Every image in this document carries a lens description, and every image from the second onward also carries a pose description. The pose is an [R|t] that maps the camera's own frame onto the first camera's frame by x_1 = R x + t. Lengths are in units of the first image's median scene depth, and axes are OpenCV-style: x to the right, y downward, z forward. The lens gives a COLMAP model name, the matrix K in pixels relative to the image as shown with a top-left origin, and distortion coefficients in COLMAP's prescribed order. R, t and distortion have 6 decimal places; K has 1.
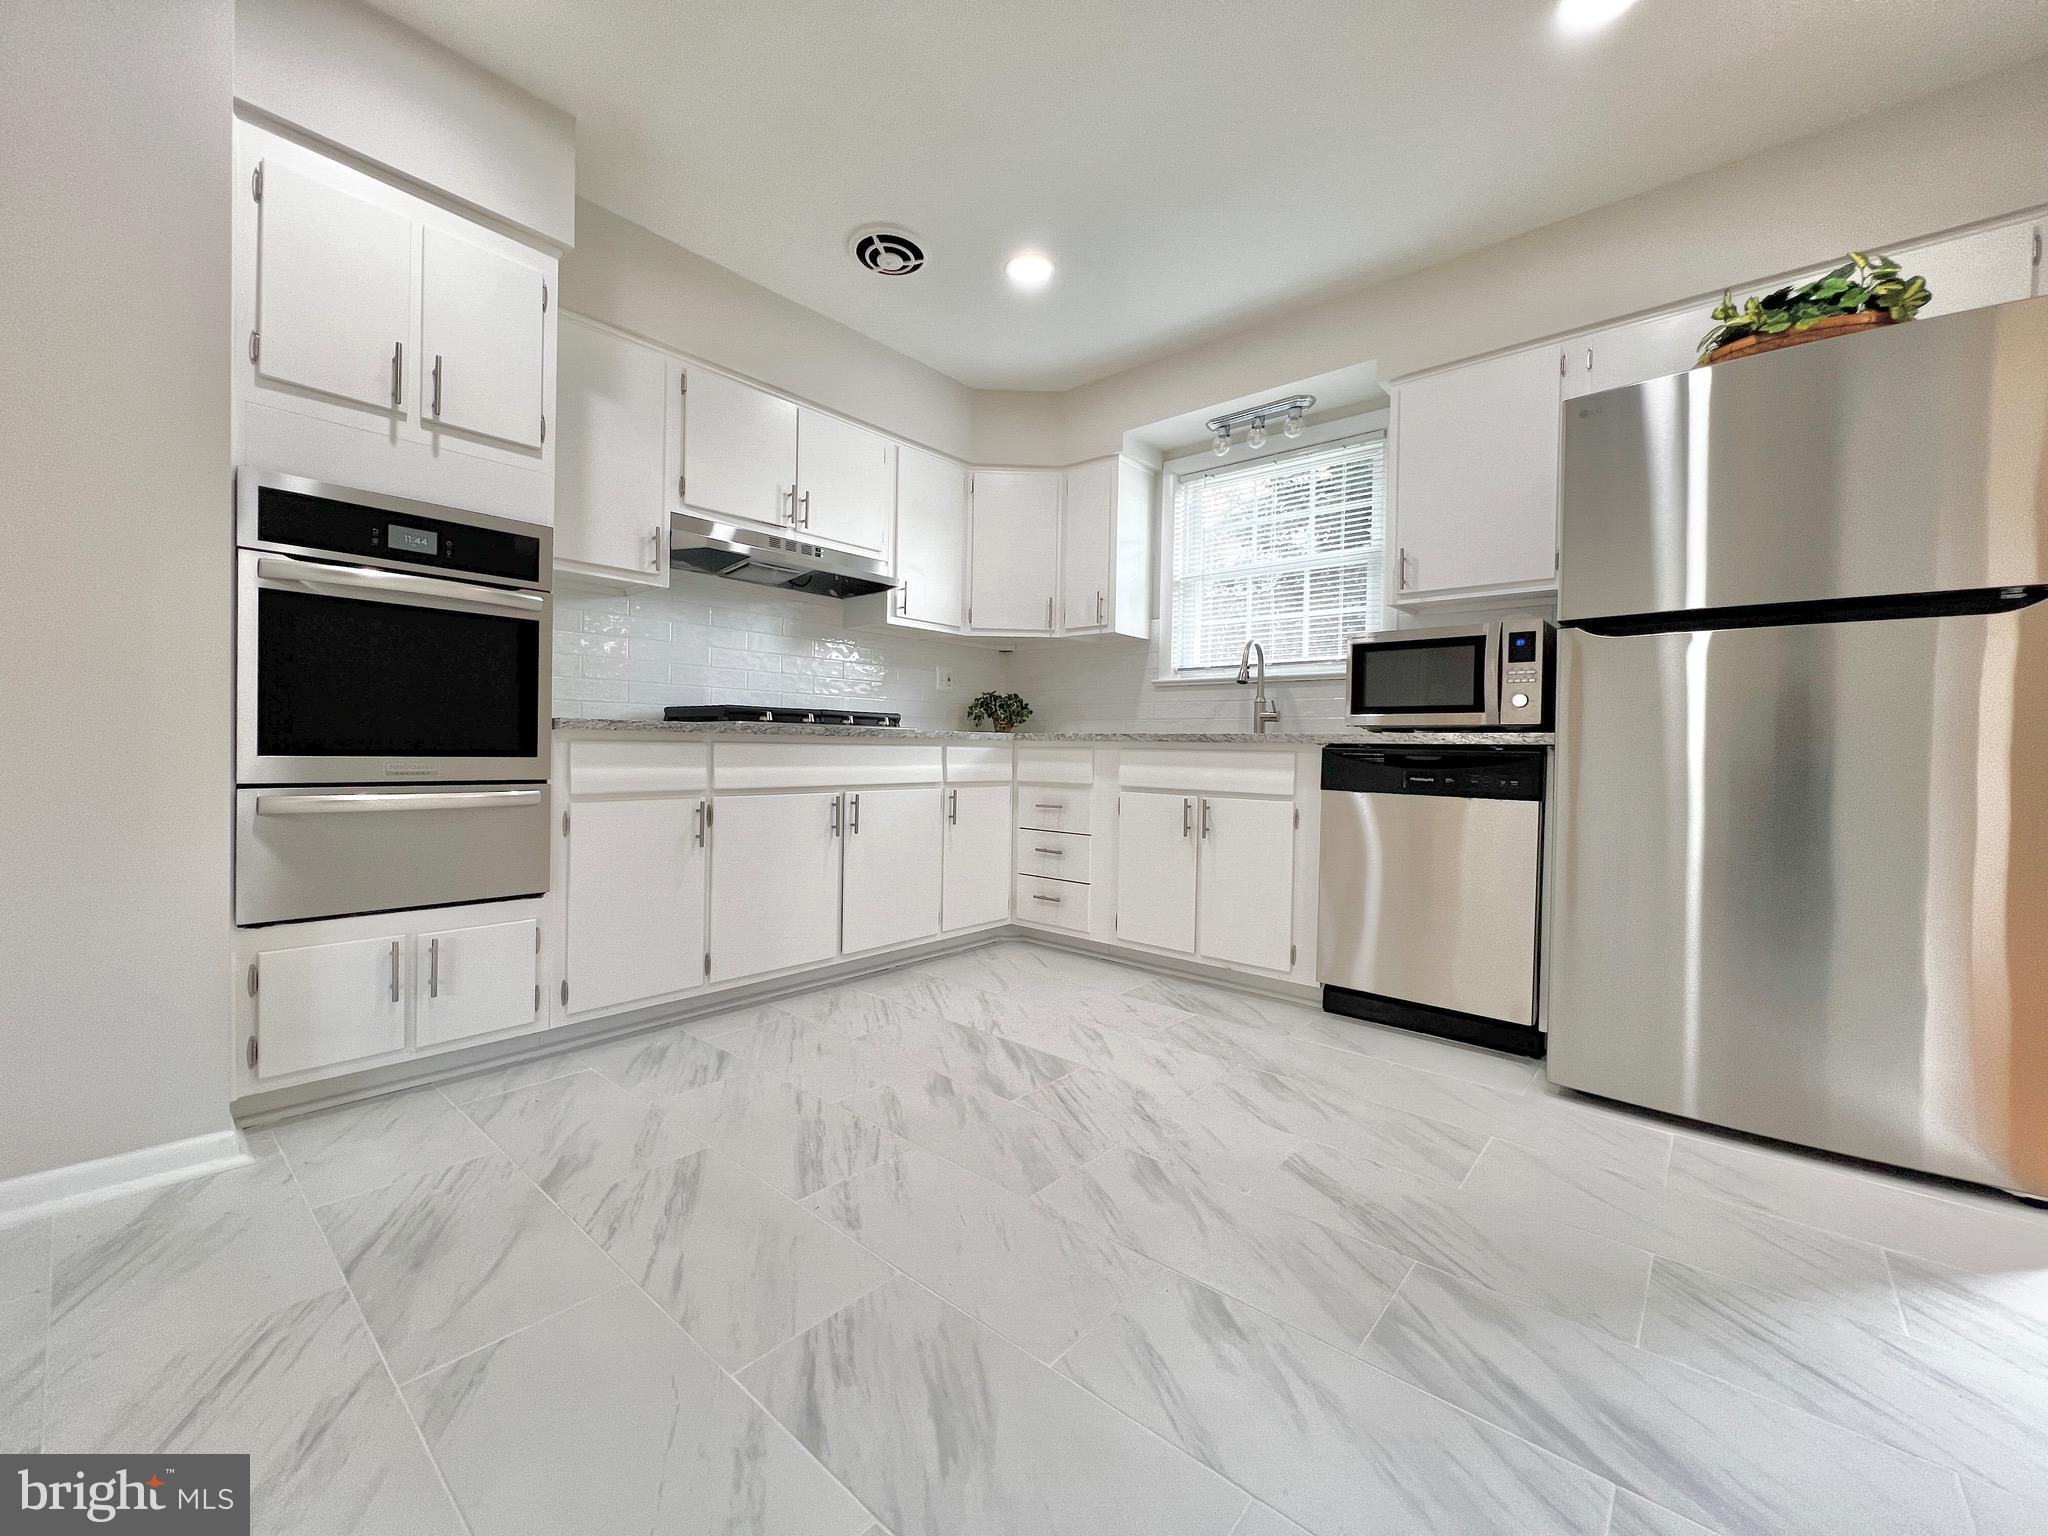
lens RADIAL K [[822.2, 0, 1019.0], [0, 822.2, 760.9], [0, 0, 1]] dist [-0.001273, -0.000205]
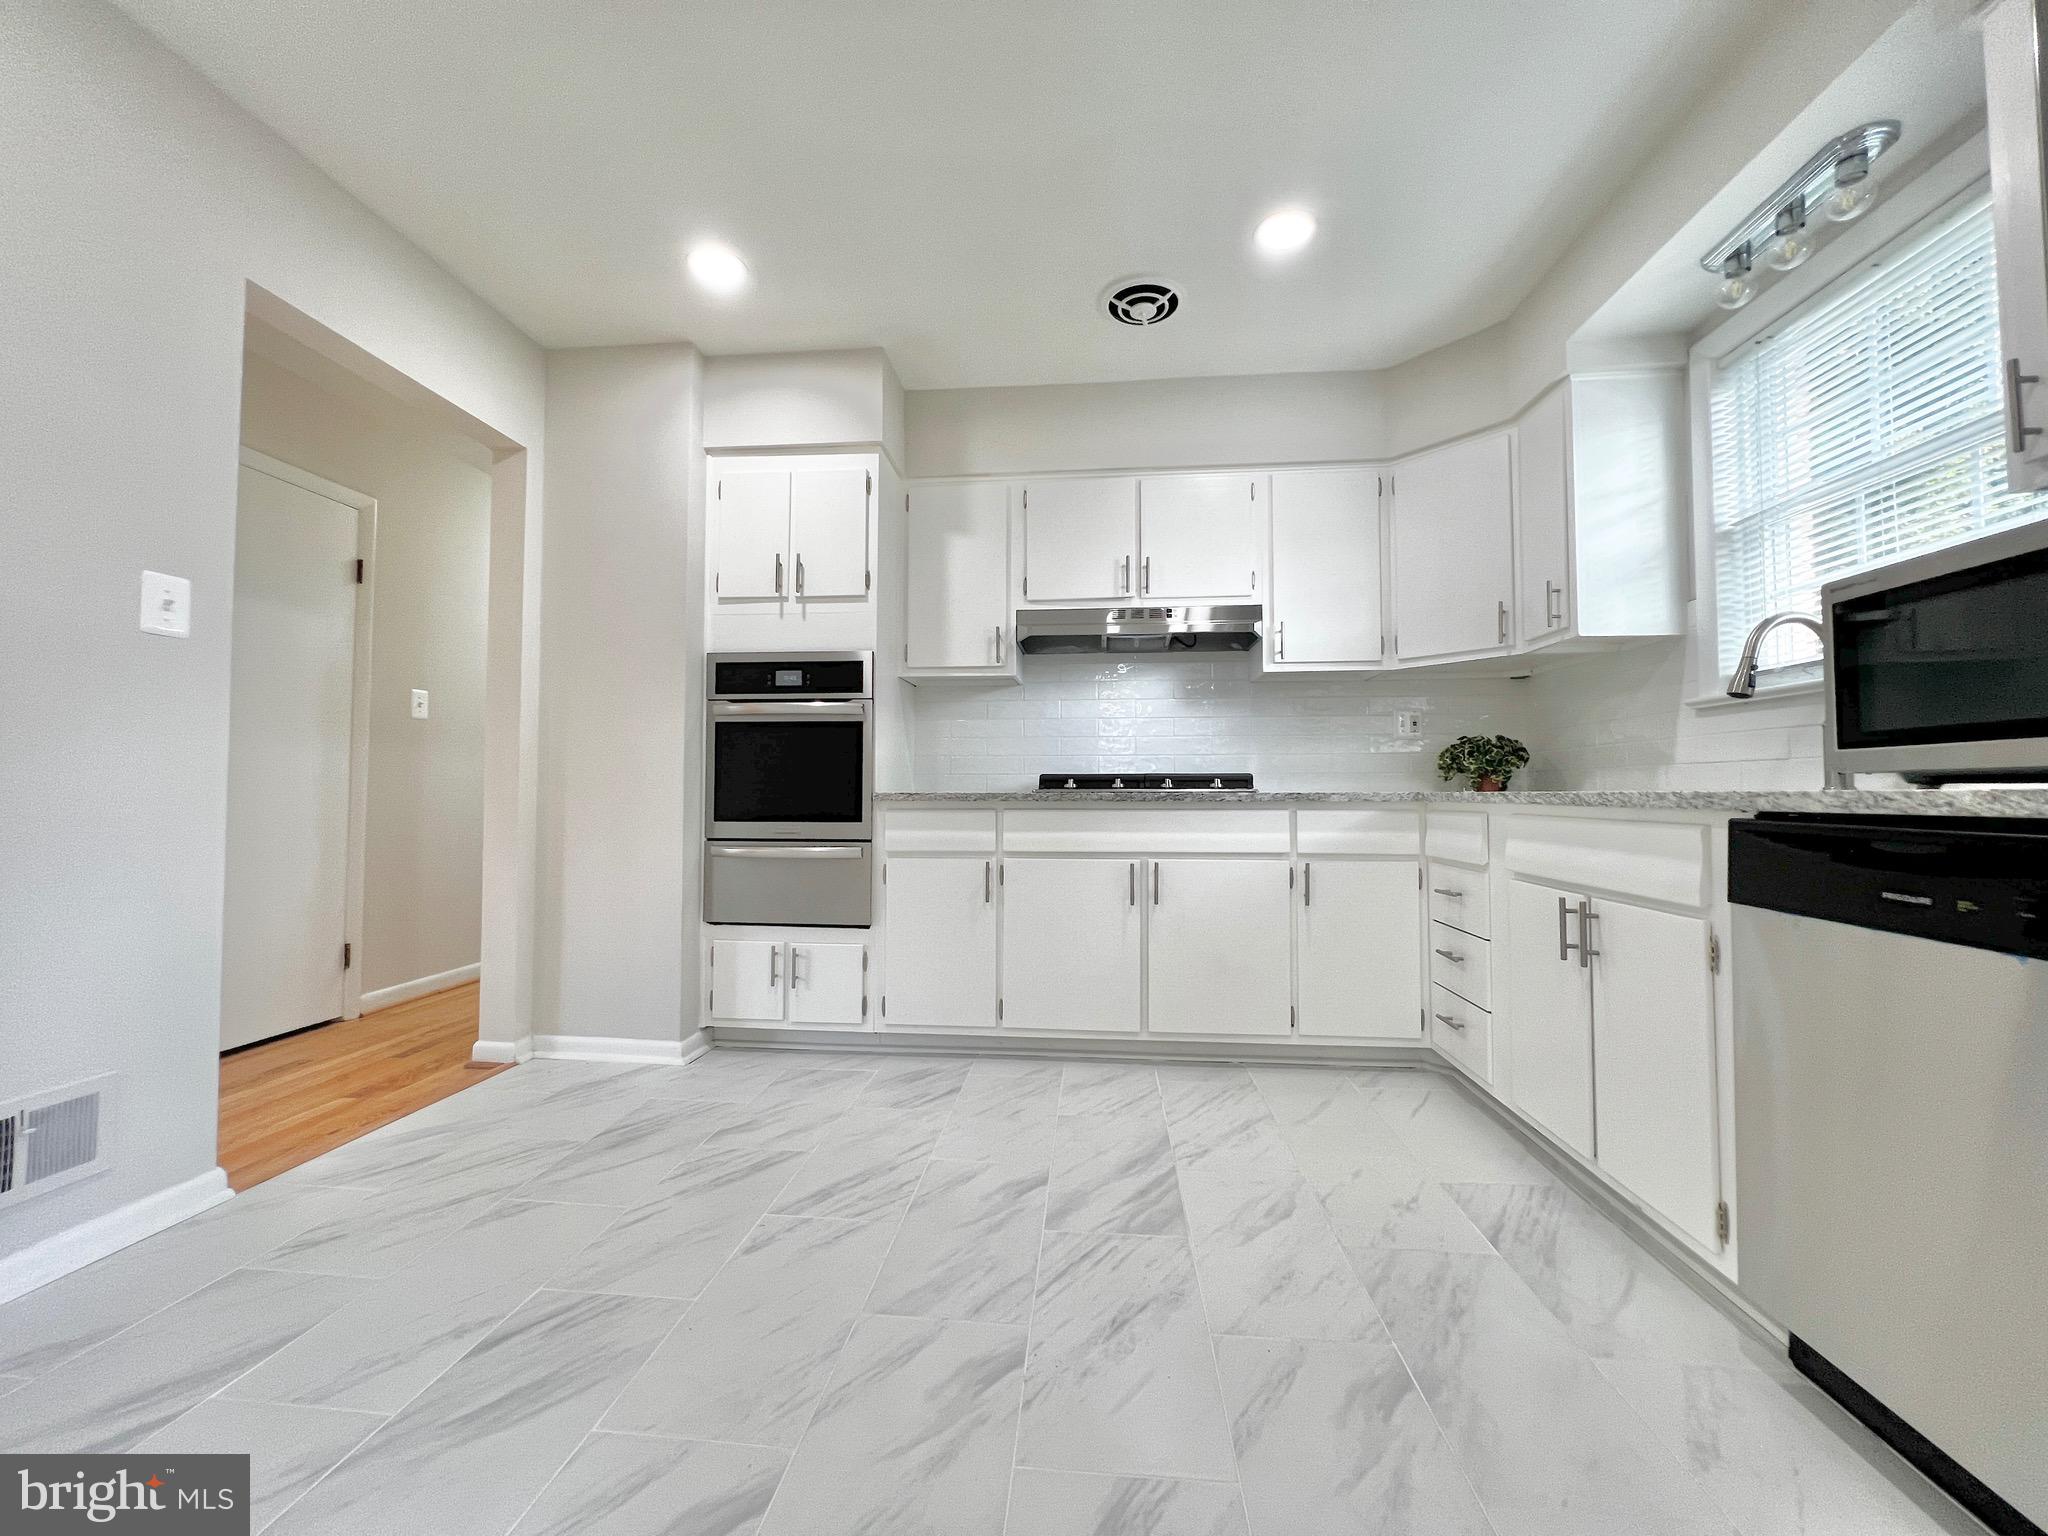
lens RADIAL K [[822.2, 0, 1019.0], [0, 822.2, 760.9], [0, 0, 1]] dist [-0.001273, -0.000205]
pose [[0.580529, -0.047538, -0.812851, 0.555251], [-0.004121, 0.998110, -0.061316, -0.019969], [0.814229, 0.038945, 0.579236, 0.363250]]
